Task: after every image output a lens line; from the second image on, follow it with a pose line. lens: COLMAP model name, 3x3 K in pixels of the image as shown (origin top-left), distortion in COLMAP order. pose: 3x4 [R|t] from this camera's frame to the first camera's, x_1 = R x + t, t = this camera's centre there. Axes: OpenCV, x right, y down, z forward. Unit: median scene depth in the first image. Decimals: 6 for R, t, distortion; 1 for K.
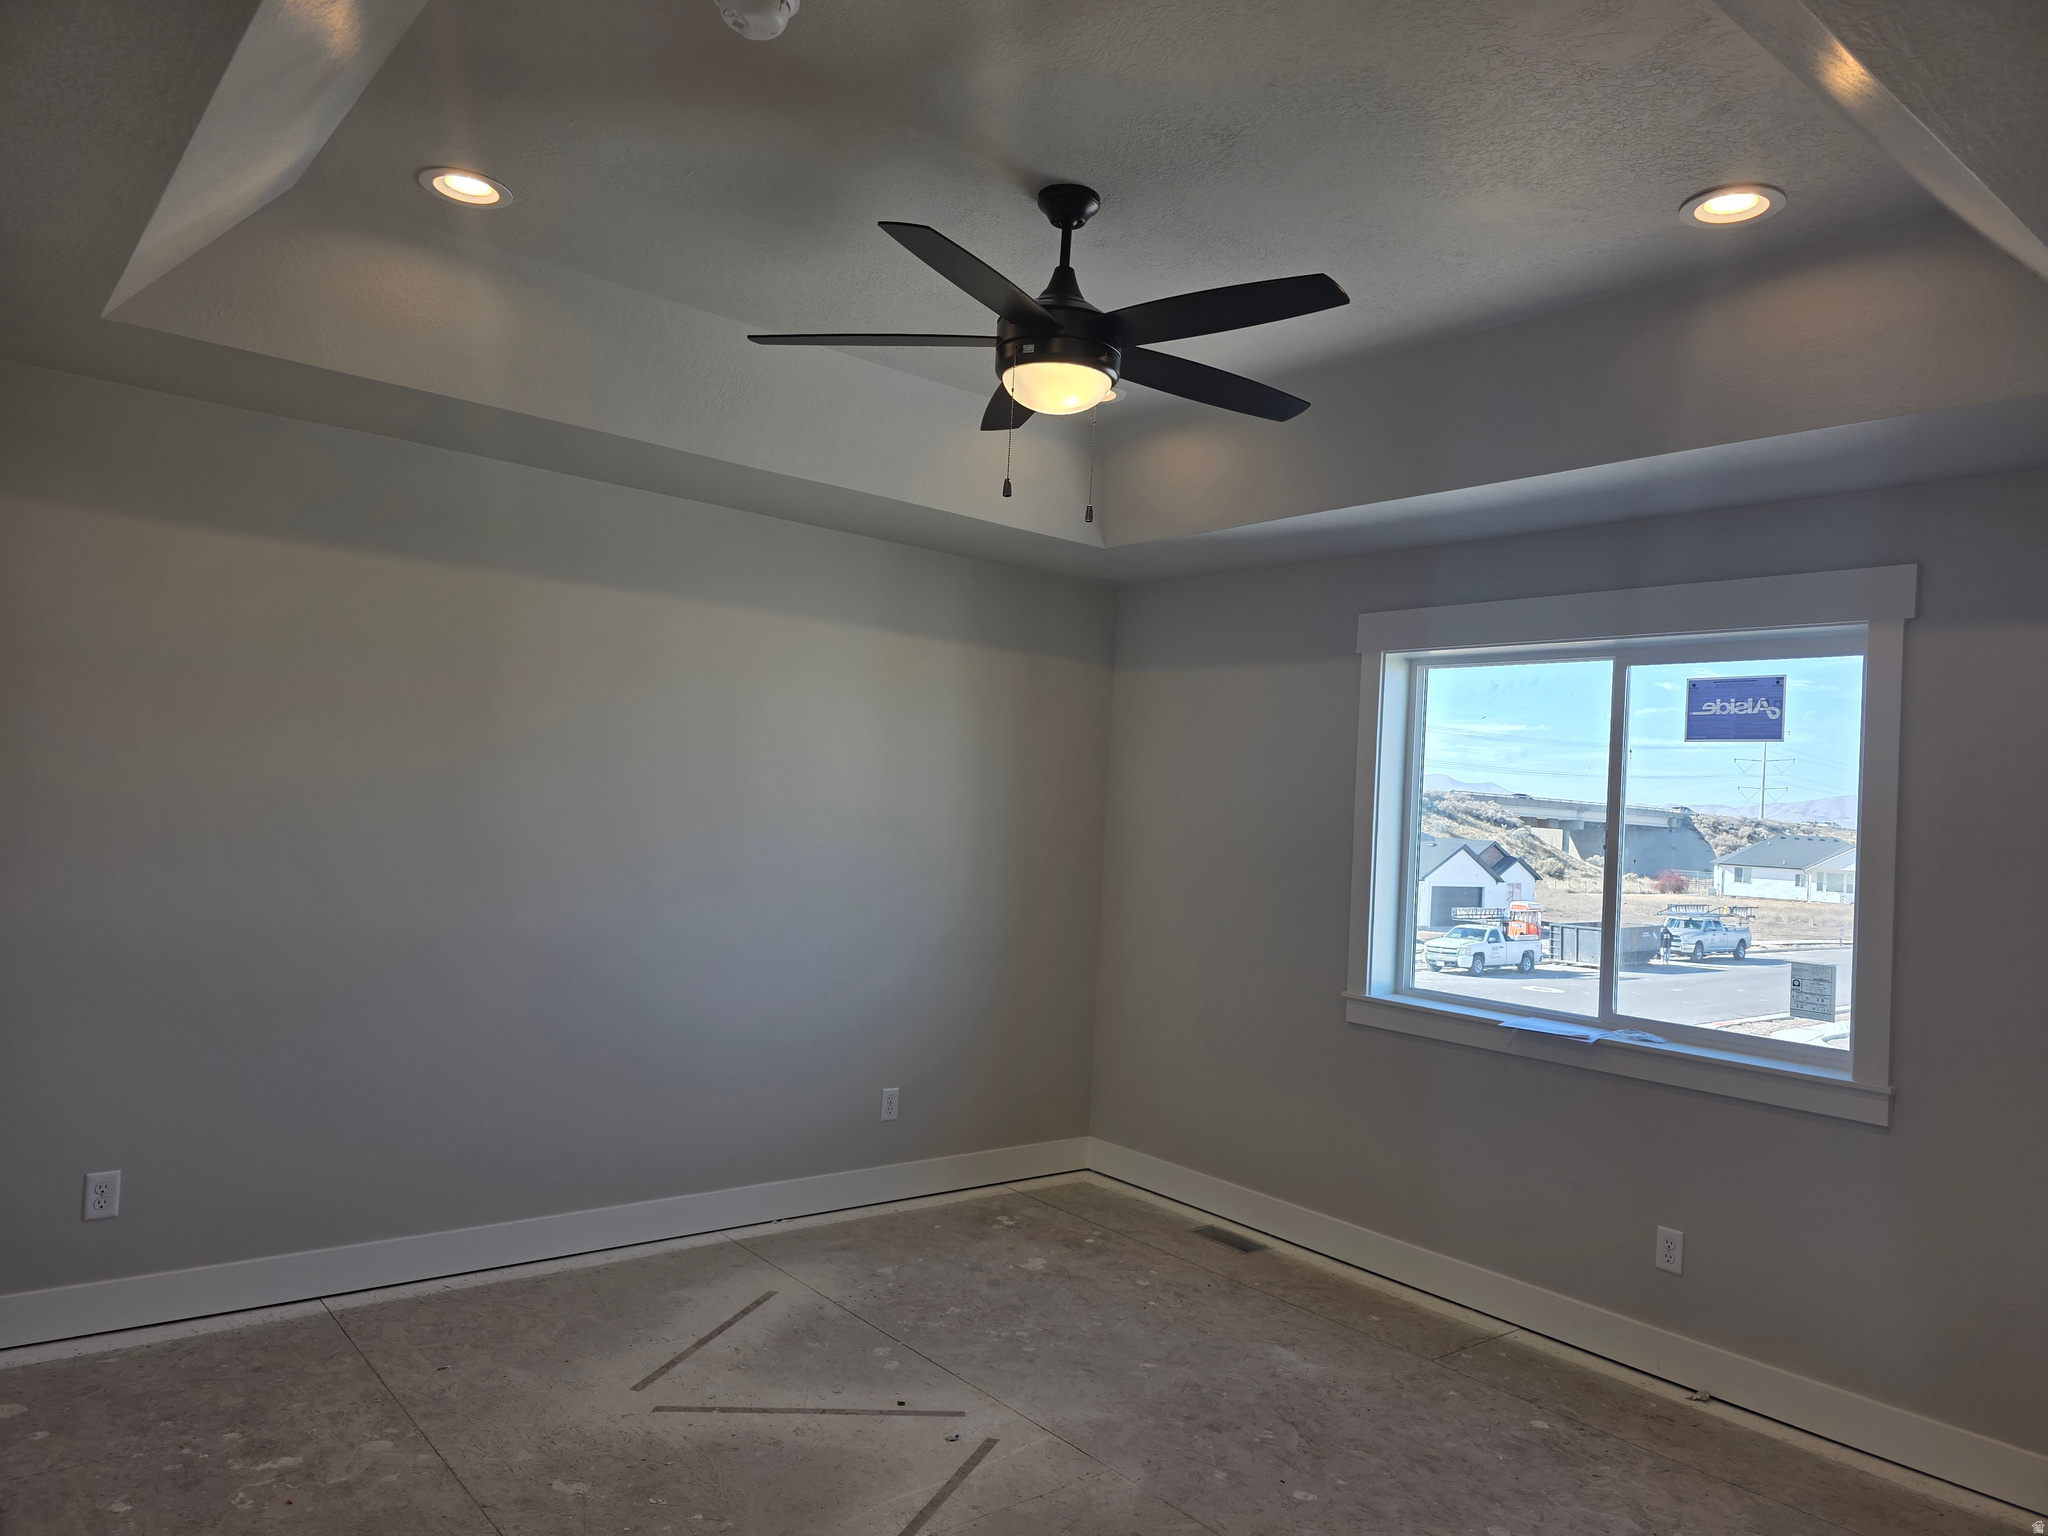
lens RADIAL K [[1375.1, 0, 1024.0], [0, 1375.1, 768.0], [0, 0, 1]] dist [0.030709, -0.004394]
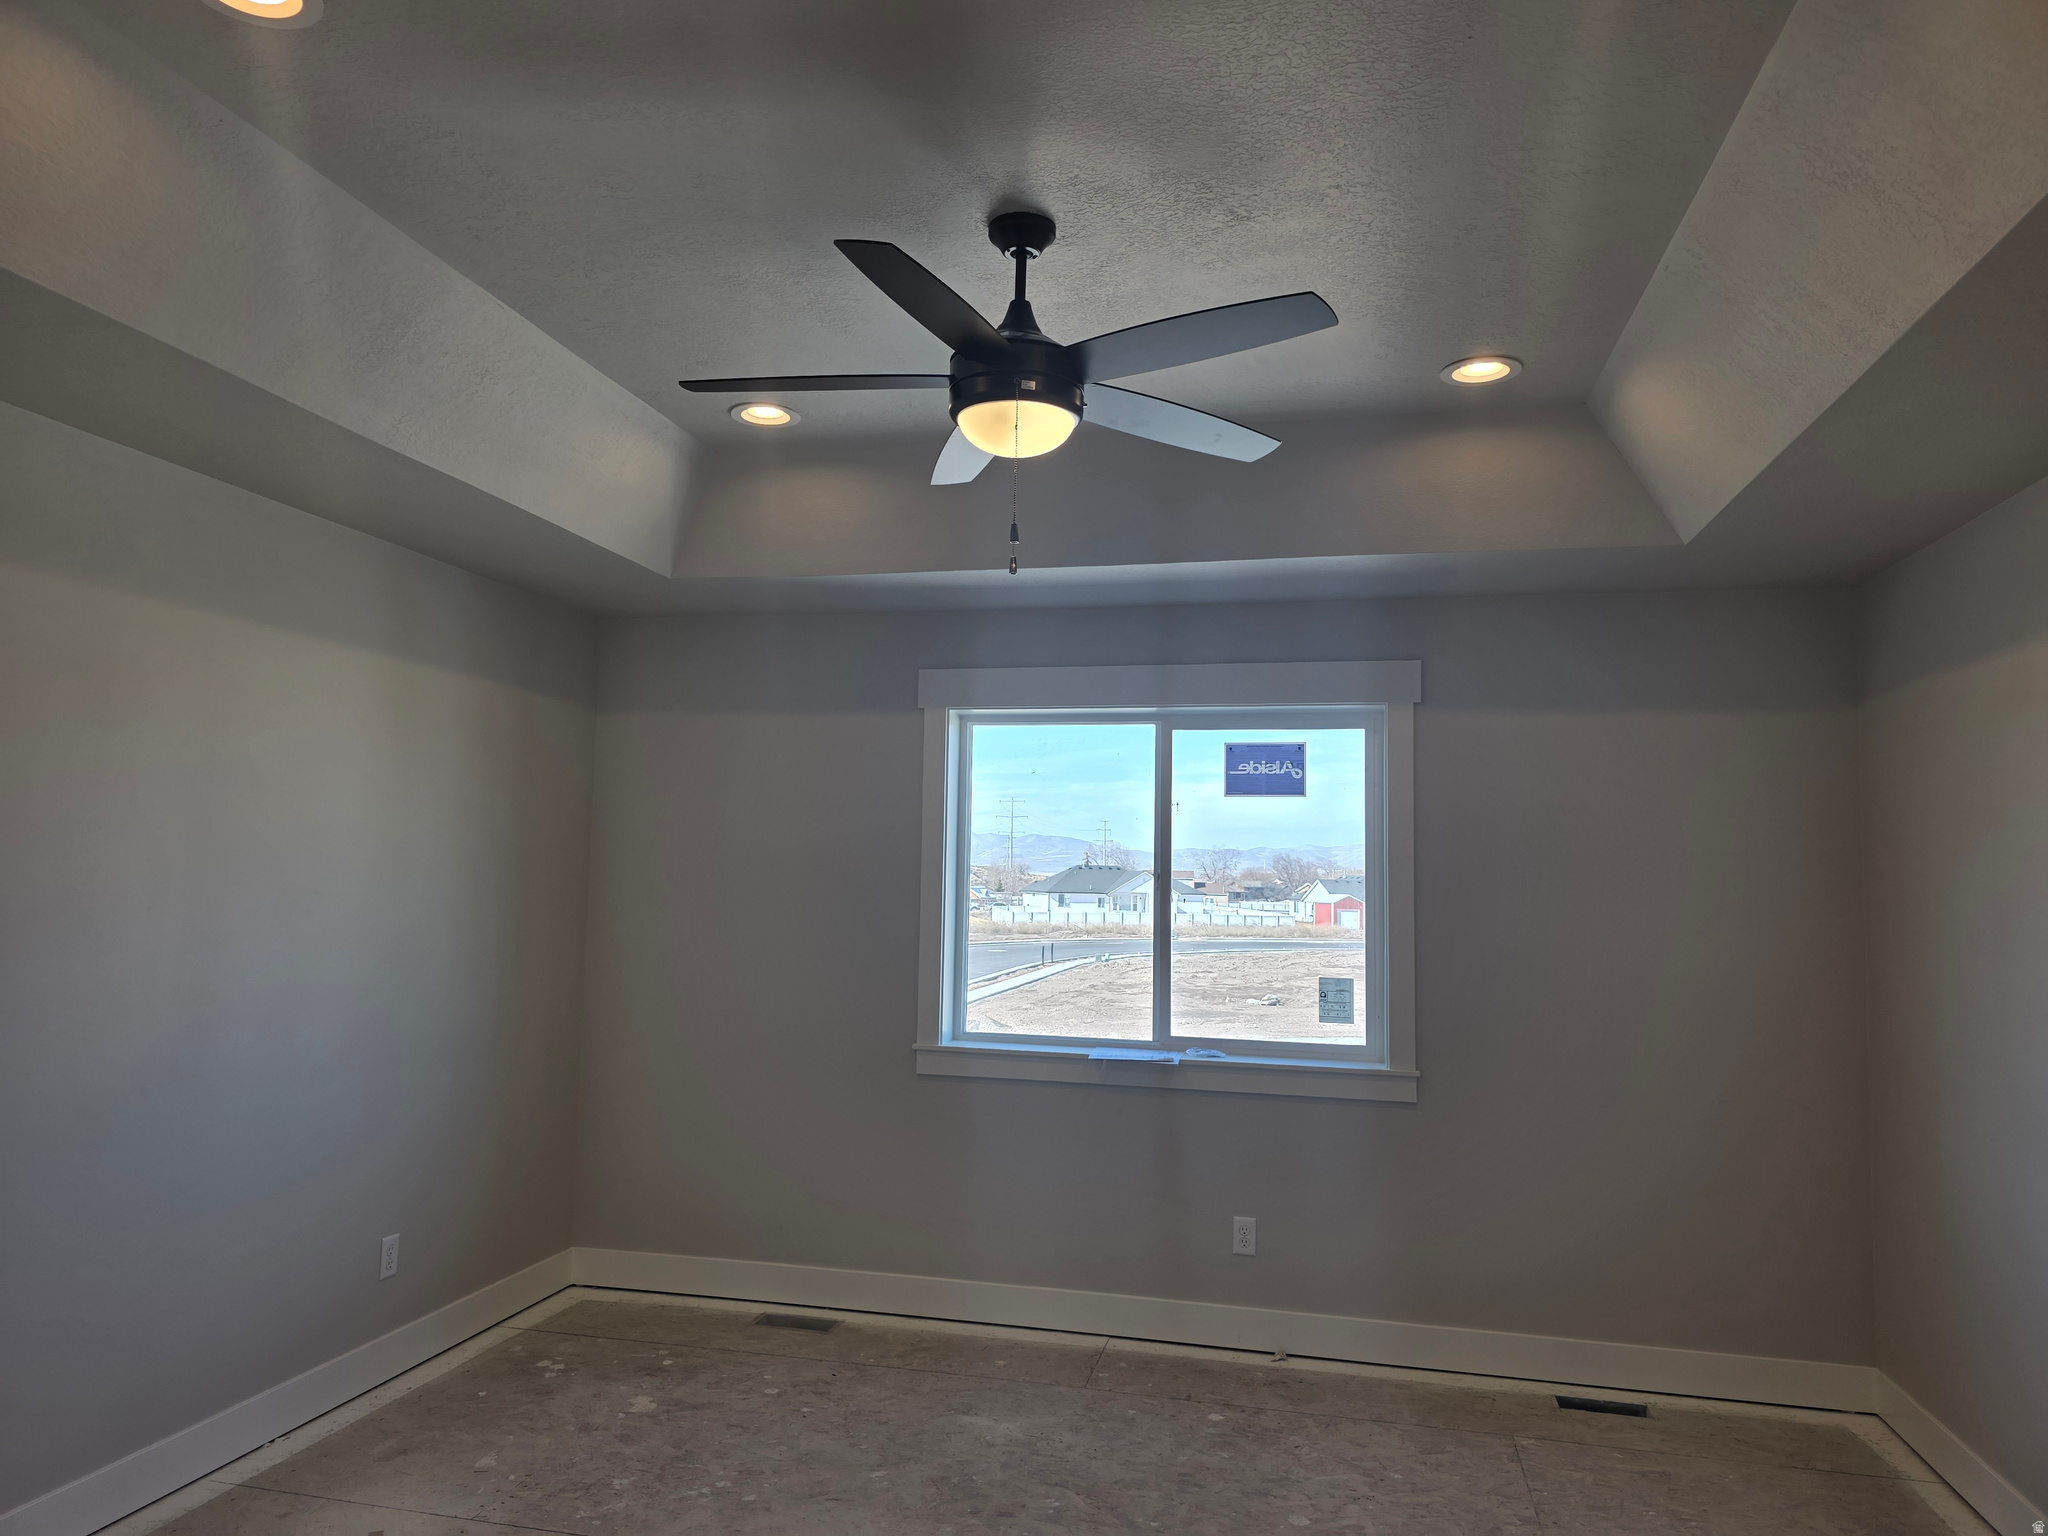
lens RADIAL K [[1373.1, 0, 1020.6], [0, 1373.1, 792.4], [0, 0, 1]] dist [0.085428, -0.082082]
pose [[0.797217, -0.000707, 0.603693, -0.366536], [0.007380, 0.999936, -0.008574, -0.013999], [-0.603648, 0.011290, 0.797171, 0.178244]]
